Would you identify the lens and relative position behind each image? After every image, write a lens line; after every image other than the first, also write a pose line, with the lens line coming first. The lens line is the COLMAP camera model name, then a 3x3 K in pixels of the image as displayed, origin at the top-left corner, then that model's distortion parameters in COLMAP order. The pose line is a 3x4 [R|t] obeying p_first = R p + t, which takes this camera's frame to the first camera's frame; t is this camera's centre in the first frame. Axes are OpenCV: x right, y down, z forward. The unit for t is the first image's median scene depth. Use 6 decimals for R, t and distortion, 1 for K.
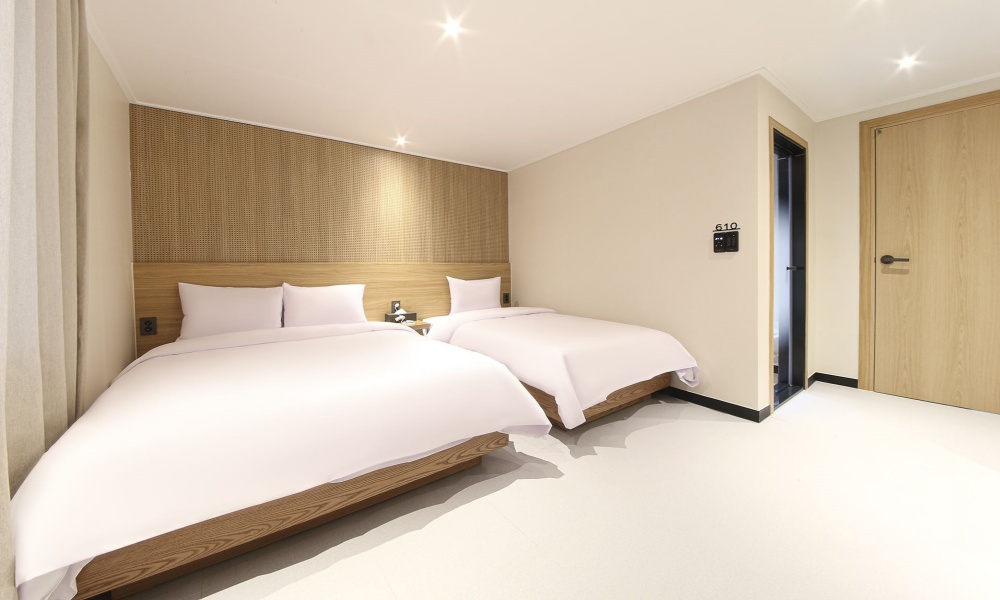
lens RADIAL K [[352.3, 0, 497.6], [0, 352.3, 277.5], [0, 0, 1]] dist [0.035739, -0.028706]
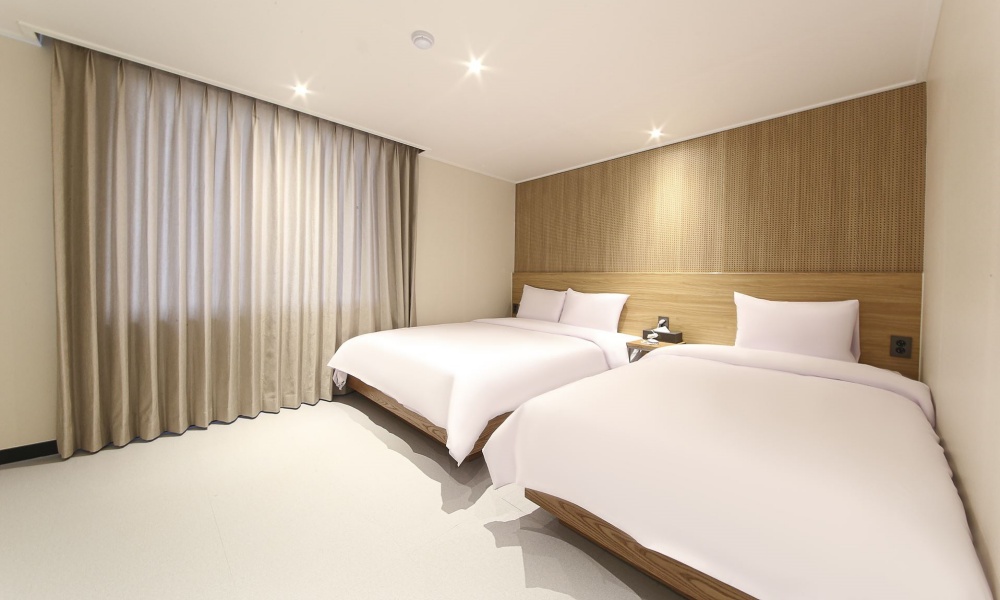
lens RADIAL K [[352.3, 0, 497.6], [0, 352.3, 277.5], [0, 0, 1]] dist [0.035739, -0.028706]
pose [[0.138617, 0.015415, -0.990226, 0.568303], [-0.040199, 0.999142, 0.009927, -0.023997], [0.989530, 0.038430, 0.139117, 0.518590]]
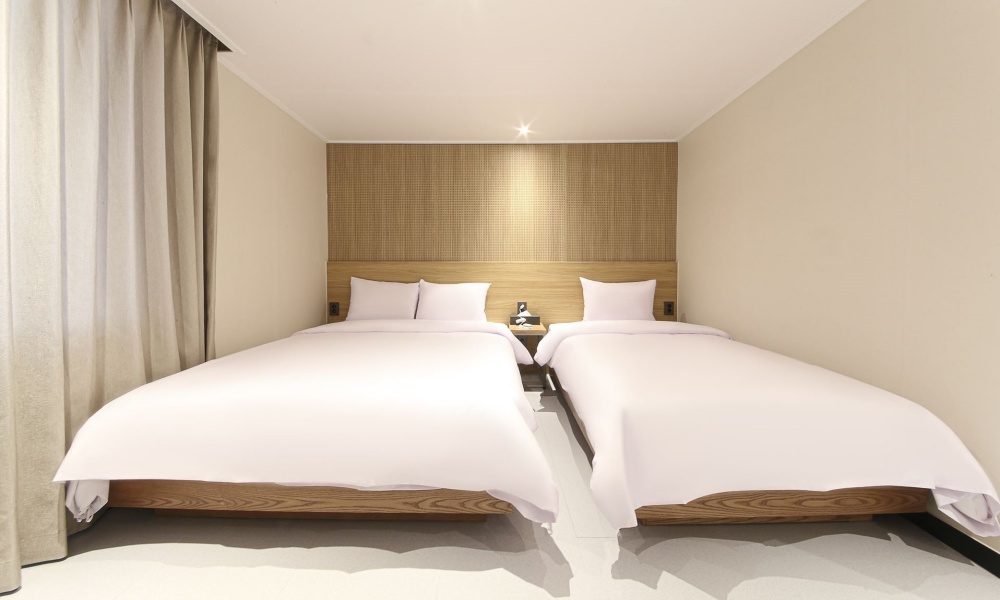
lens RADIAL K [[352.3, 0, 497.6], [0, 352.3, 277.5], [0, 0, 1]] dist [0.035739, -0.028706]
pose [[0.808493, 0.029015, -0.587790, 0.234753], [-0.025171, 0.999575, 0.014721, -0.012739], [0.587968, 0.002894, 0.808879, 0.215303]]
